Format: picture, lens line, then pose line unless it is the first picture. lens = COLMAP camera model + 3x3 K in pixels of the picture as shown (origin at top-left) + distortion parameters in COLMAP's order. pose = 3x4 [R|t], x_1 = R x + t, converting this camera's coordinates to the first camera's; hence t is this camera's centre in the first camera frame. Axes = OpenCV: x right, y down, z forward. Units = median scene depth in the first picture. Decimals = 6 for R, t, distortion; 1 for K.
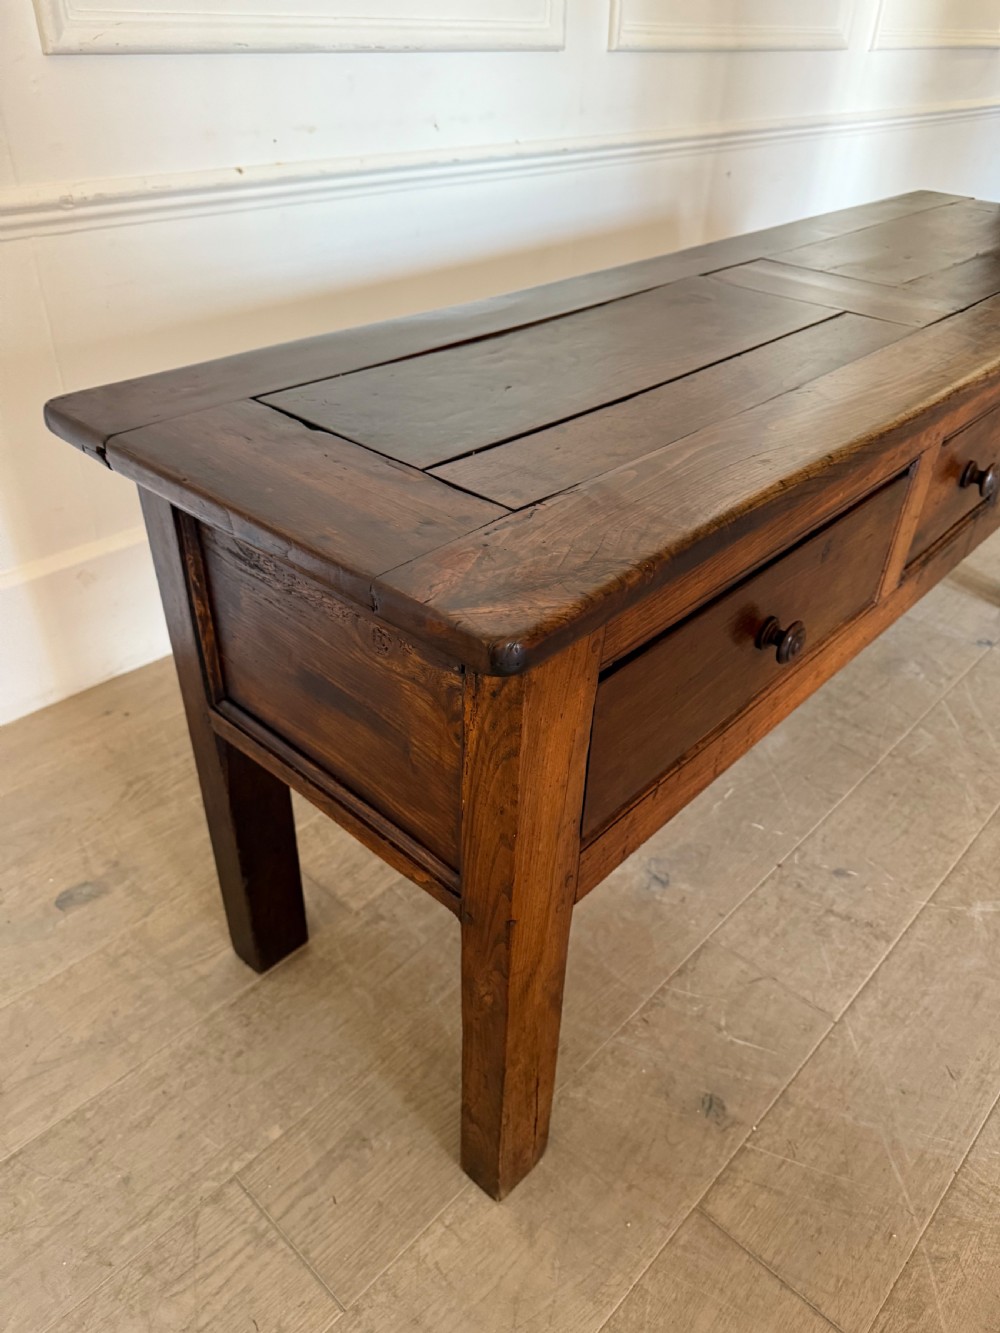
lens RADIAL K [[963.9, 0, 508.7], [0, 963.9, 670.7], [0, 0, 1]] dist [-0.001669, -0.006583]
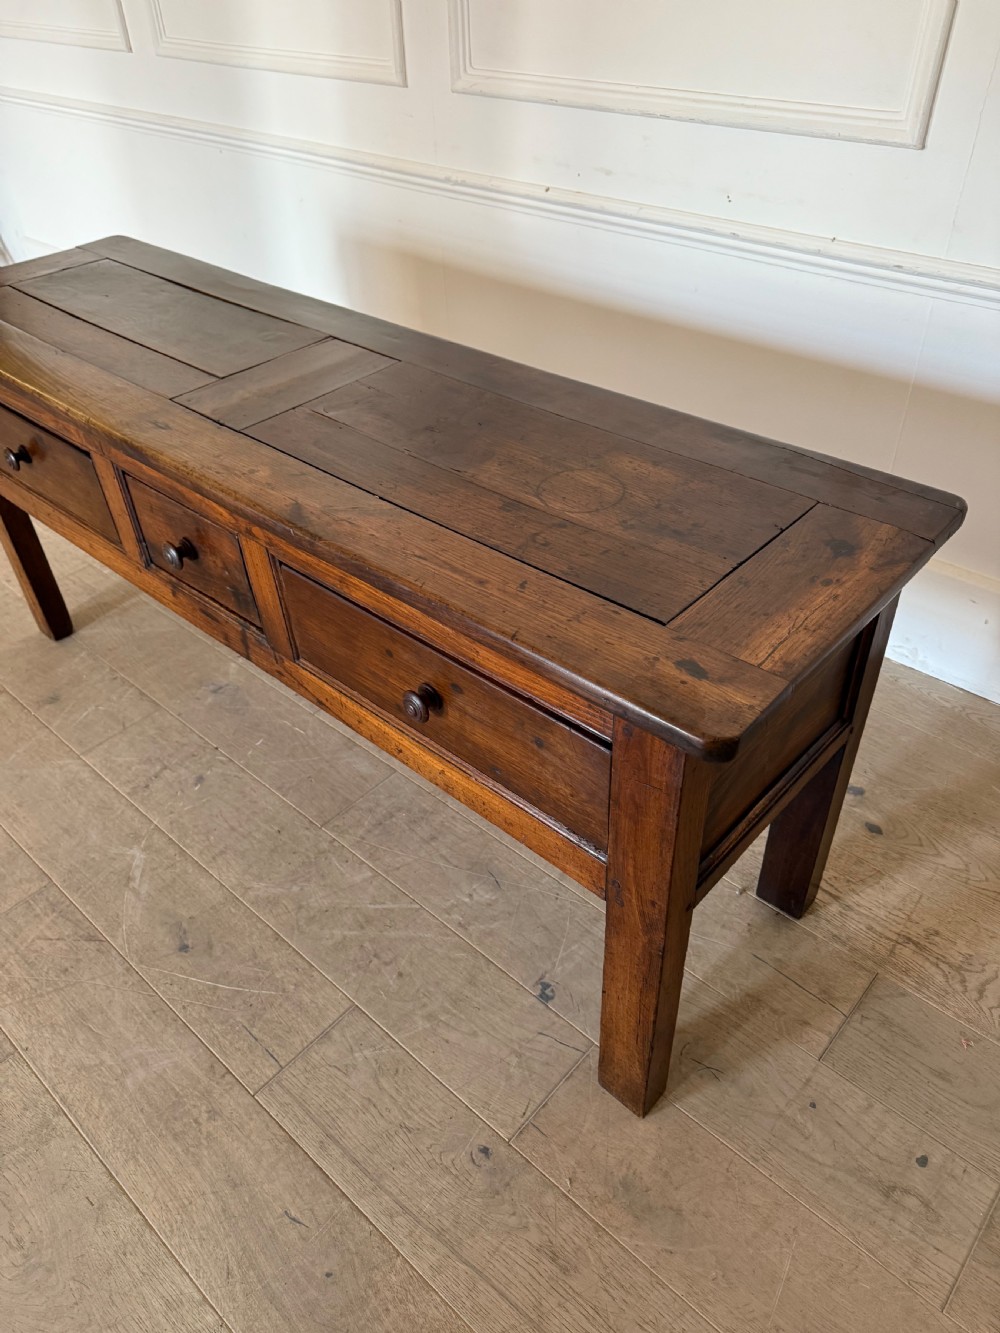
lens RADIAL K [[946.5, 0, 506.6], [0, 946.5, 665.7], [0, 0, 1]] dist [0.024613, -0.035932]
pose [[0.017237, 0.606546, -0.794861, 1.662964], [-0.547222, 0.671069, 0.500215, -0.993374], [0.836810, 0.426343, 0.343483, 1.095788]]
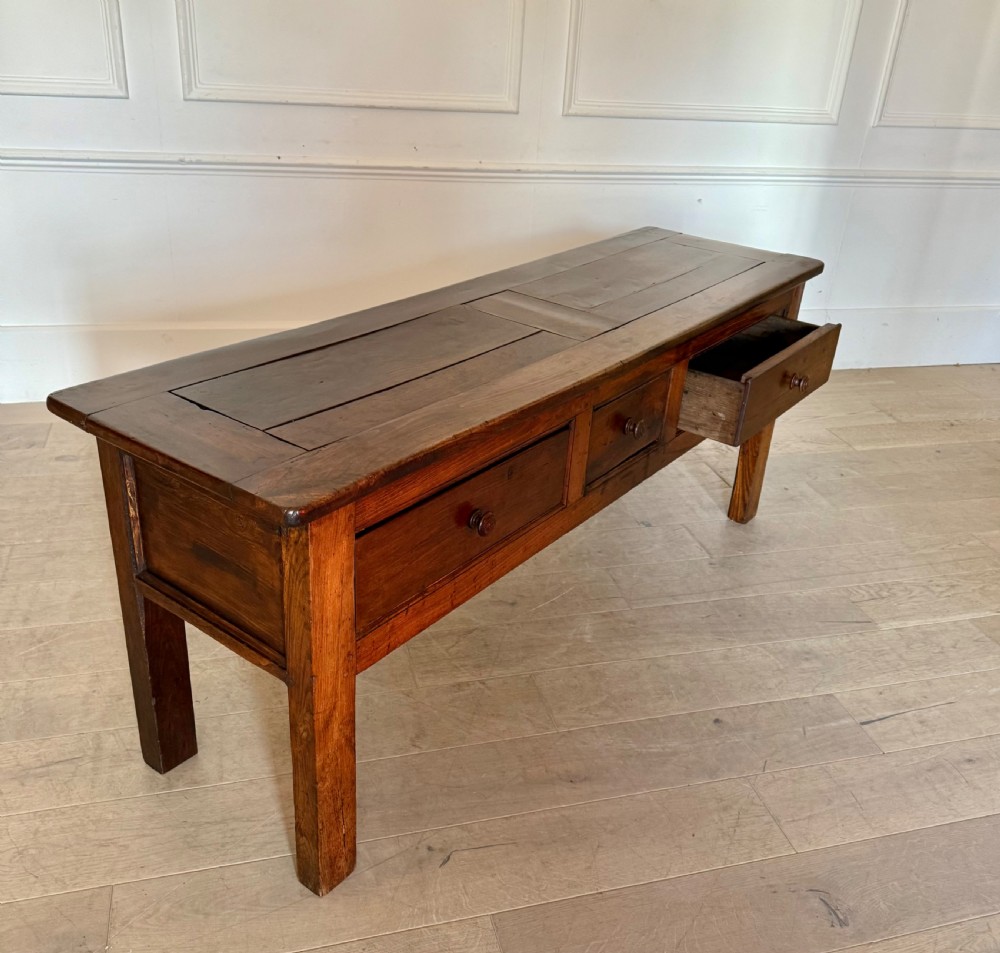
lens RADIAL K [[956.5, 0, 523.6], [0, 956.5, 476.3], [0, 0, 1]] dist [0.096969, -0.232932]
pose [[0.993135, -0.016167, 0.115854, 0.131524], [0.032285, 0.989817, -0.138636, 0.105101], [-0.112433, 0.141424, 0.983544, -0.596721]]
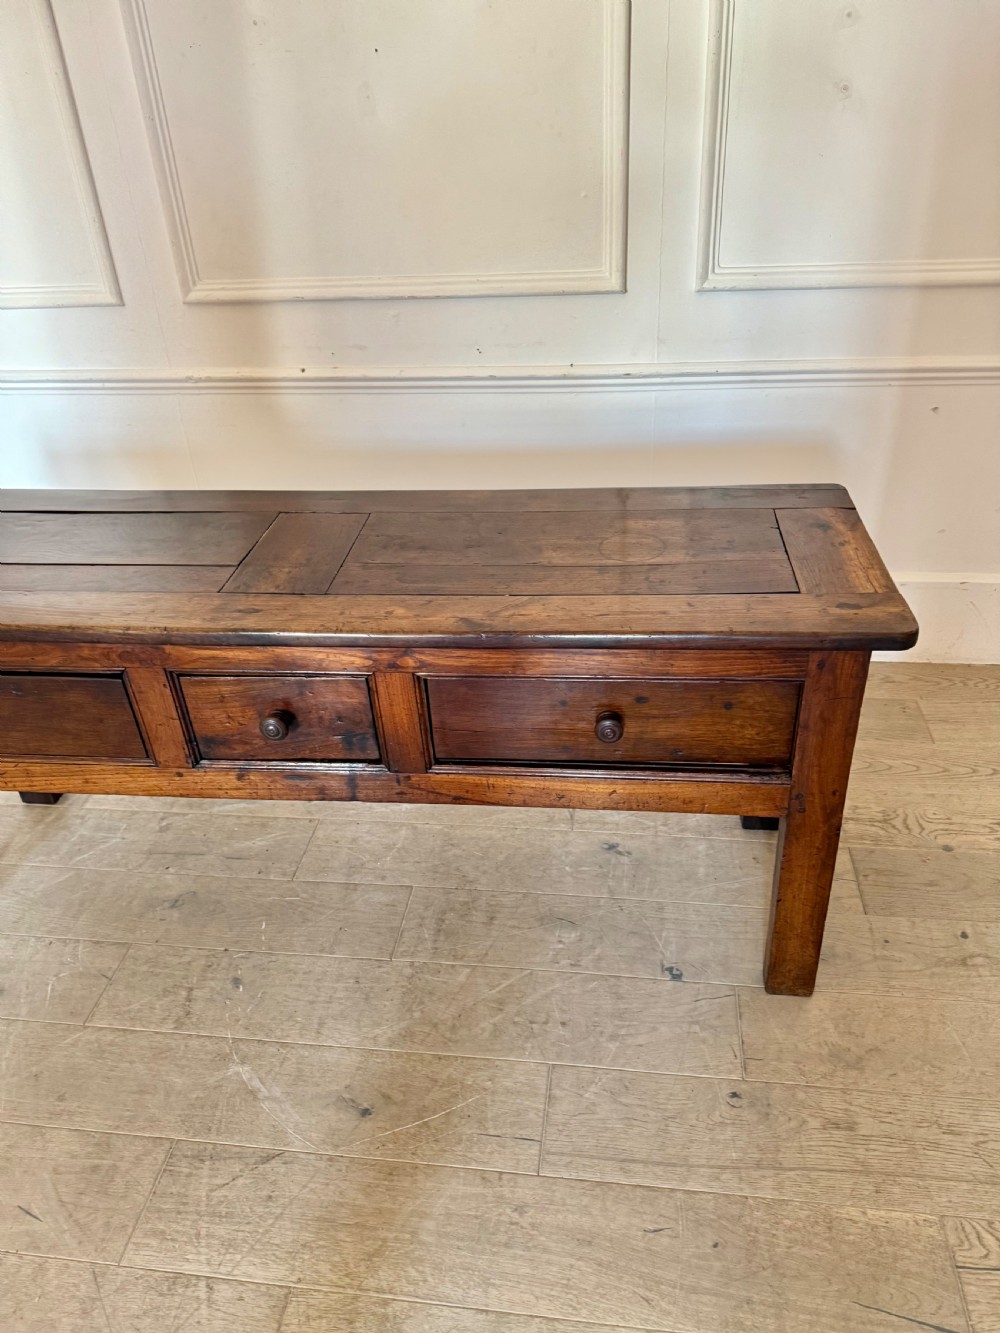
lens RADIAL K [[949.1, 0, 505.2], [0, 949.1, 661.5], [0, 0, 1]] dist [0.020461, -0.027581]
pose [[0.577818, 0.374339, -0.725257, 1.673253], [-0.408393, 0.901978, 0.140183, -0.624850], [0.706641, 0.215190, 0.674056, 0.422286]]
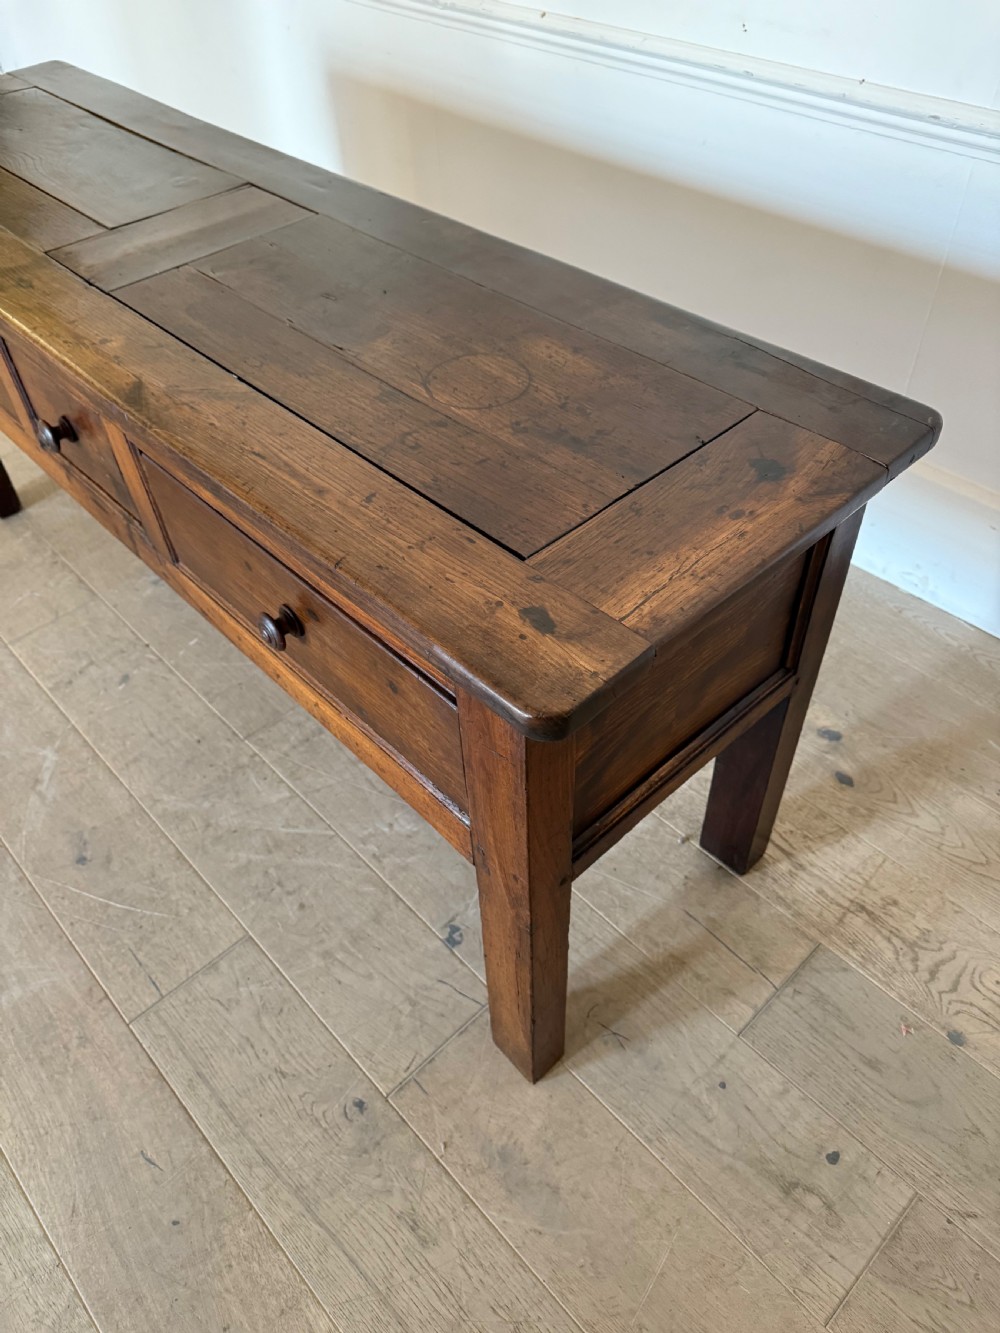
lens RADIAL K [[948.8, 0, 508.3], [0, 948.8, 665.0], [0, 0, 1]] dist [0.018356, -0.034522]
pose [[-0.061917, 0.695205, -0.716140, 1.515607], [-0.549892, 0.575034, 0.605768, -1.036808], [0.832937, 0.431307, 0.346683, 1.274993]]
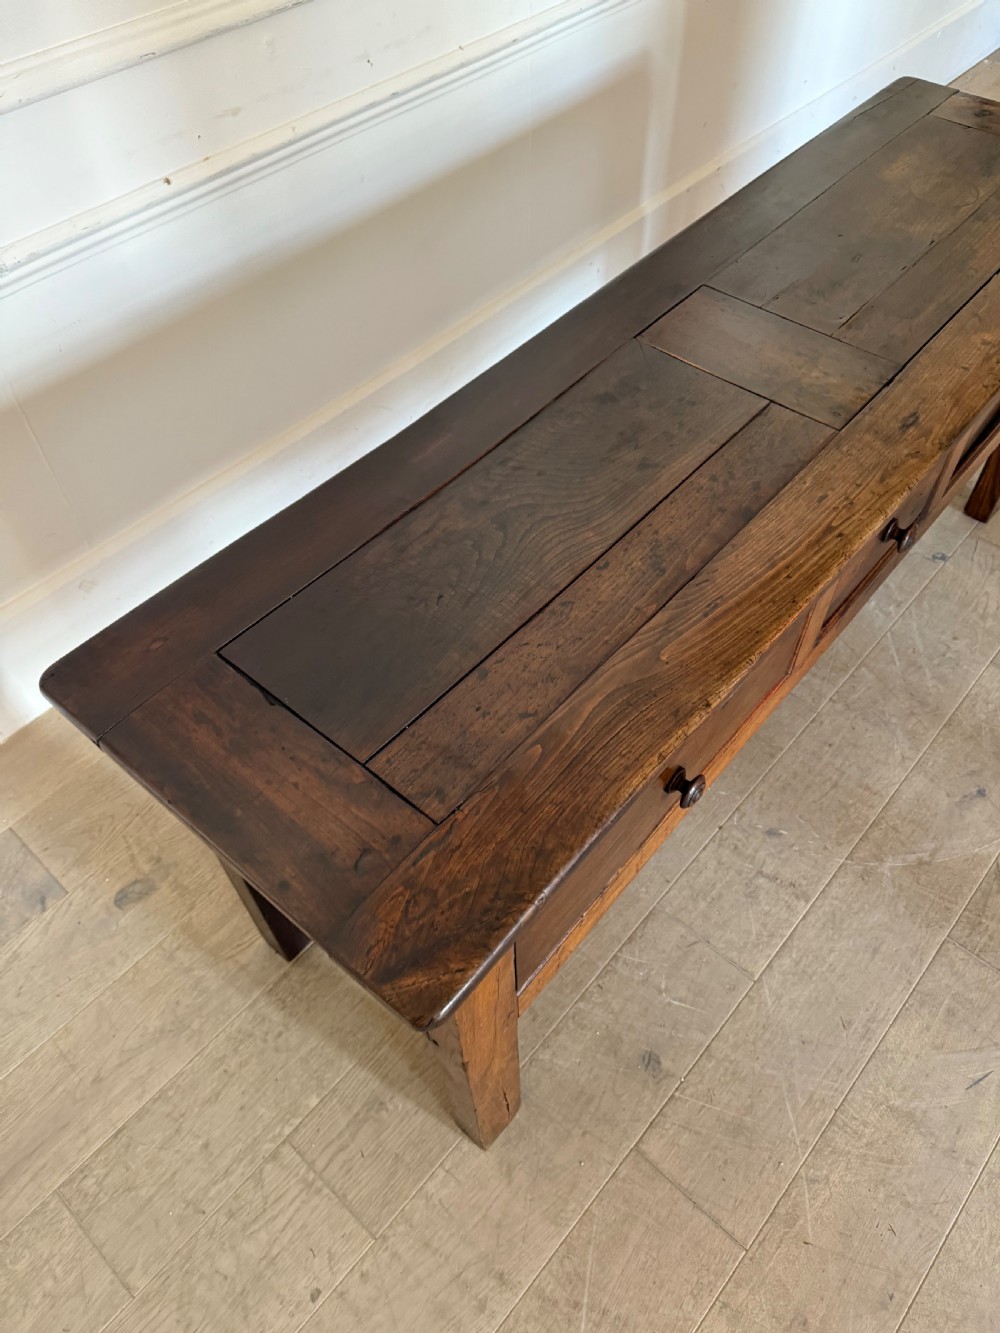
lens RADIAL K [[954.5, 0, 507.3], [0, 954.5, 663.6], [0, 0, 1]] dist [0.029732, -0.046911]
pose [[0.998206, -0.052059, -0.029584, 0.088348], [0.058351, 0.956592, 0.285528, -0.437497], [0.013436, -0.286742, 0.957914, -0.072701]]
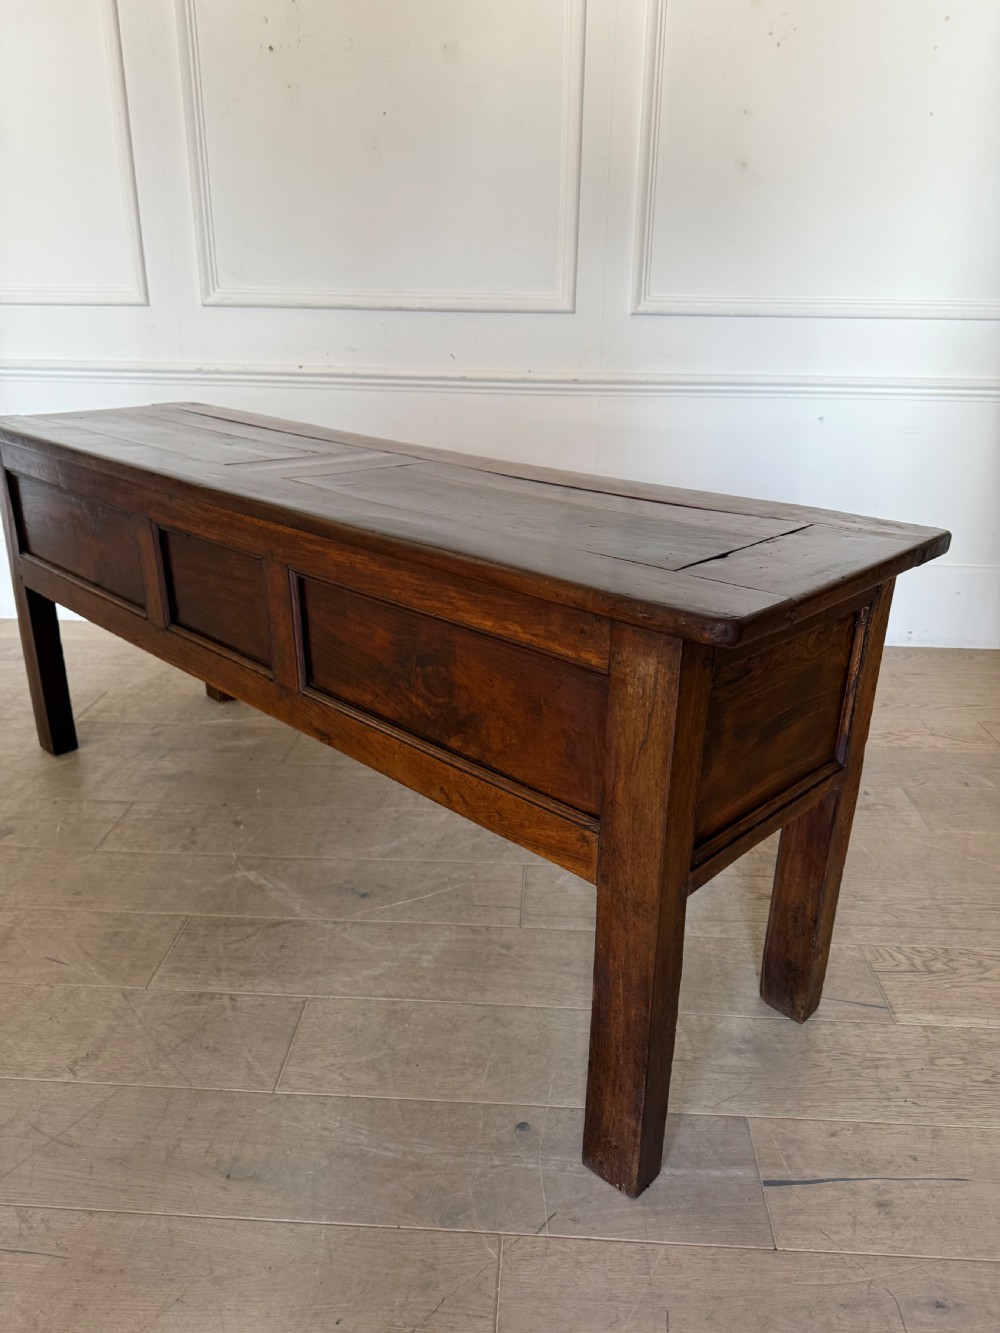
lens RADIAL K [[938.6, 0, 506.4], [0, 938.6, 655.2], [0, 0, 1]] dist [0.159422, -0.352981]
pose [[0.643010, 0.252372, -0.723081, 1.976864], [-0.431752, 0.899266, -0.070077, -0.101237], [0.632557, 0.357252, 0.687199, 0.286718]]
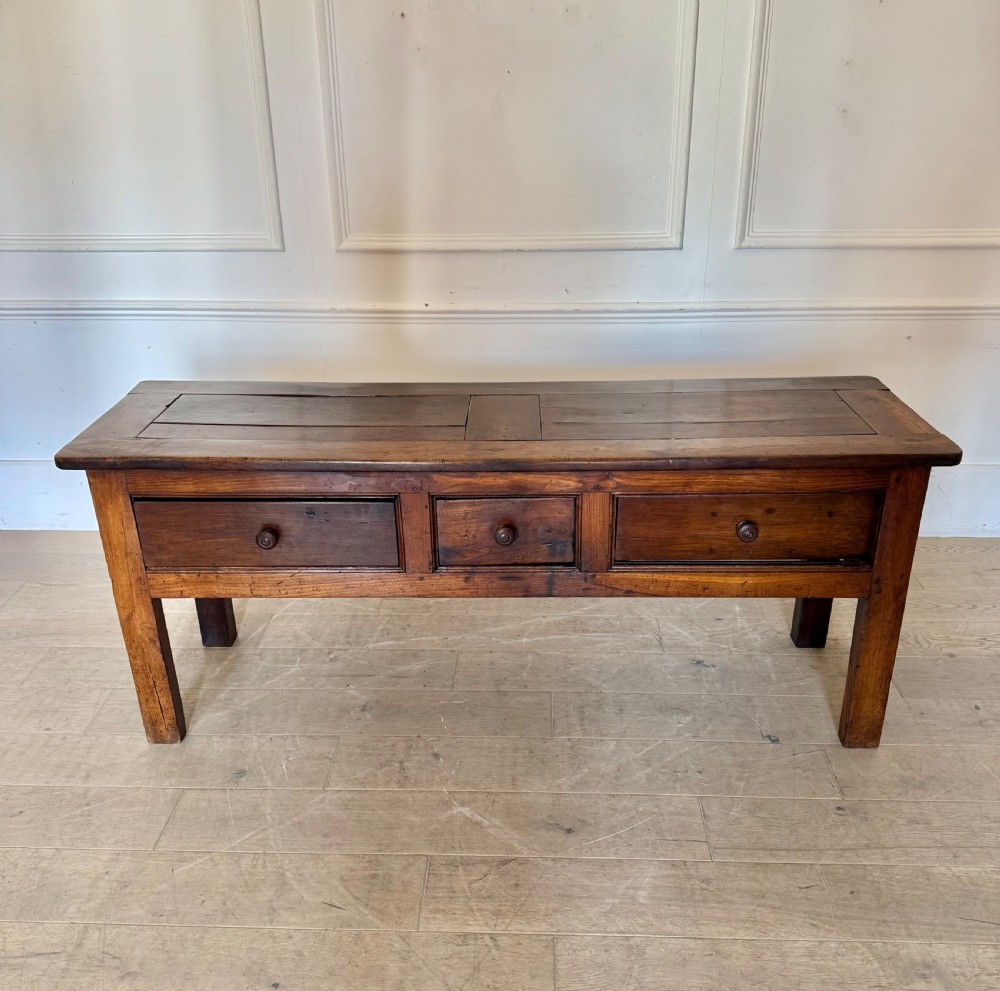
lens RADIAL K [[933.3, 0, 496.9], [0, 933.3, 510.1], [0, 0, 1]] dist [0.132852, -0.268986]
pose [[0.649745, 0.279268, -0.706994, 1.816253], [-0.406121, 0.913737, -0.012302, -0.238563], [0.642571, 0.295118, 0.707113, -0.201641]]
